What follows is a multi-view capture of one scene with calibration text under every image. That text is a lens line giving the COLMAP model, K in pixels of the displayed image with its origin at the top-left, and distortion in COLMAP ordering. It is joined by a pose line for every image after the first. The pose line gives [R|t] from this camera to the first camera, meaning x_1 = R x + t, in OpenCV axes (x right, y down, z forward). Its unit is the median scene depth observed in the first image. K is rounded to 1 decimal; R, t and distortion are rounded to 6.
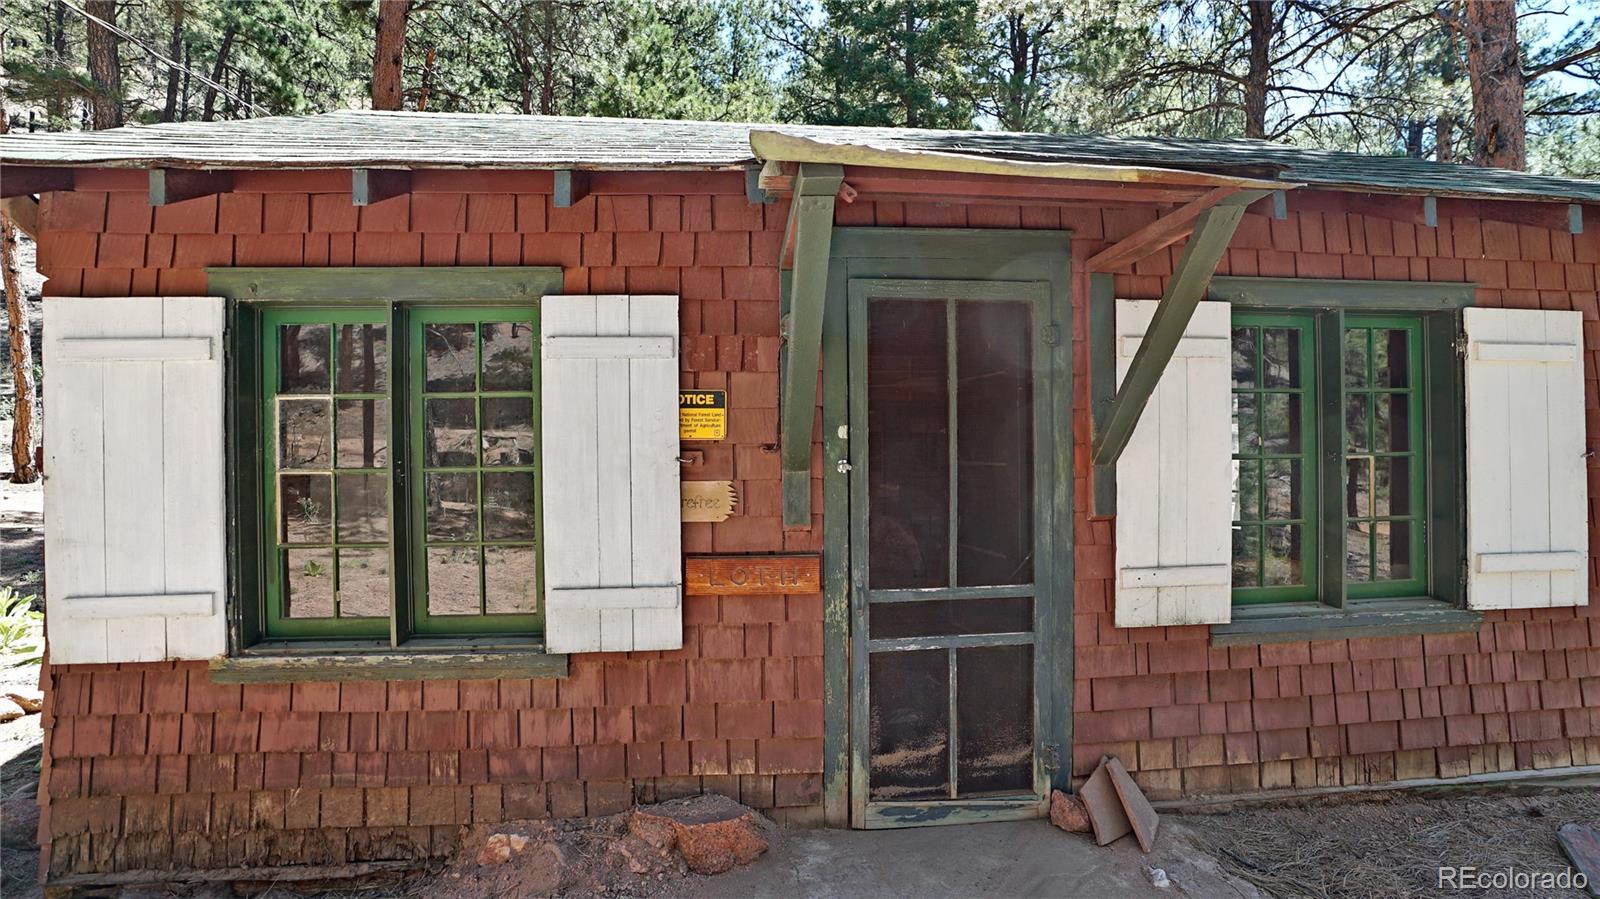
lens RADIAL K [[737.0, 0, 800.0], [0, 737.0, 448.1], [0, 0, 1]] dist [-0.040529, 0.008661]
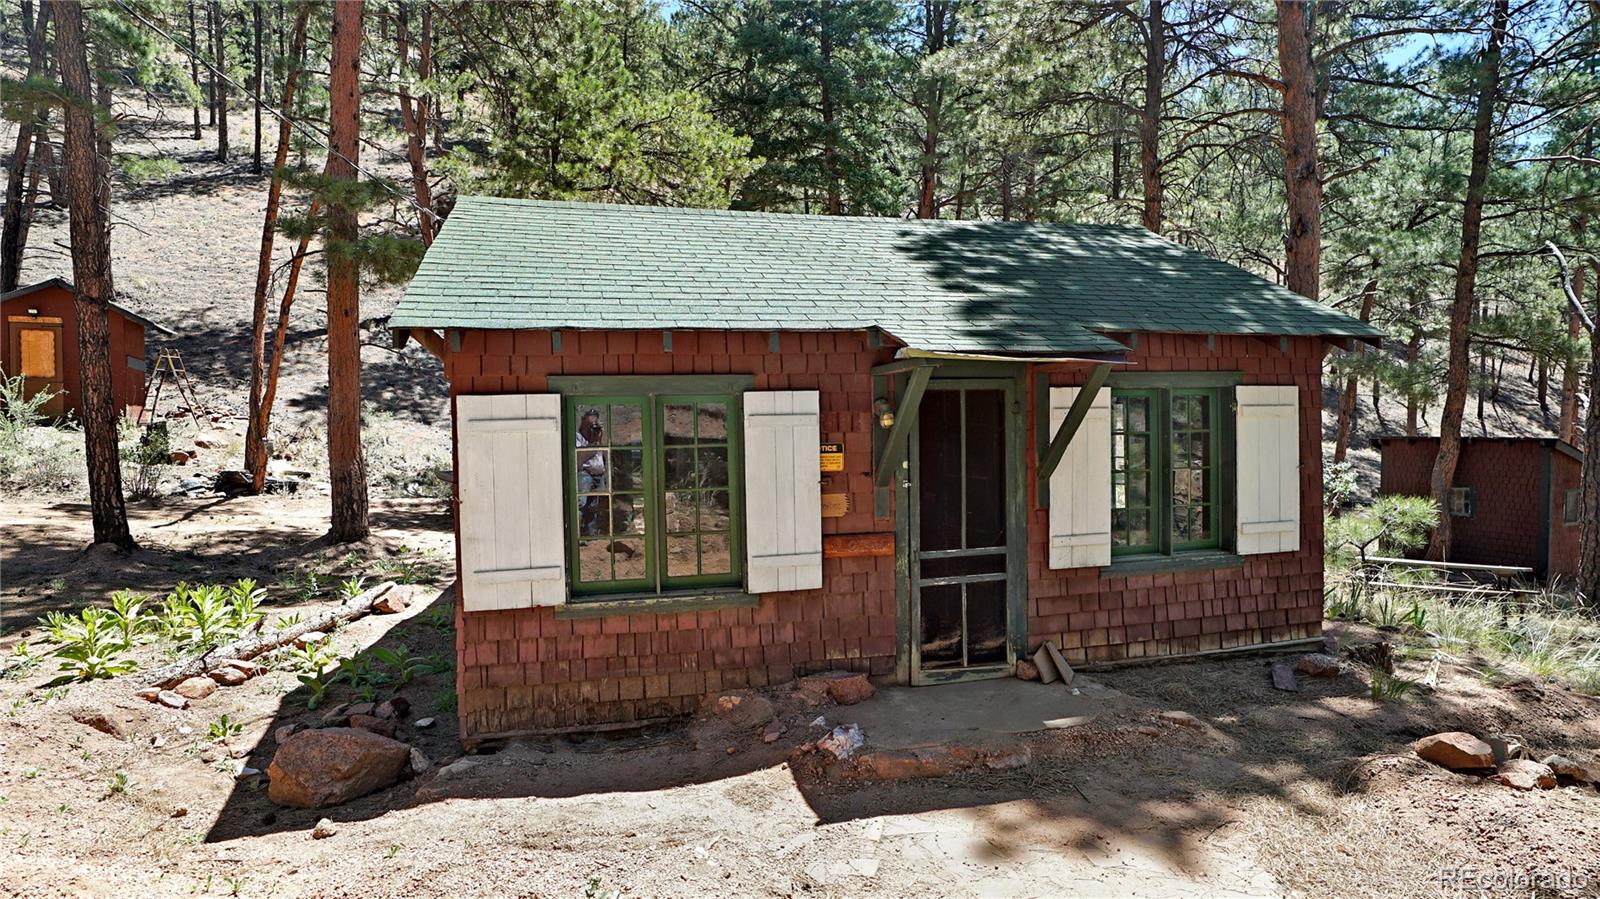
lens RADIAL K [[837.4, 0, 800.0], [0, 837.4, 446.5], [0, 0, 1]] dist [-0.024393, -0.001890]
pose [[0.988575, -0.013994, 0.150076, -0.495394], [0.010015, 0.999579, 0.027234, -0.122533], [-0.150394, -0.025420, 0.988299, -0.962390]]
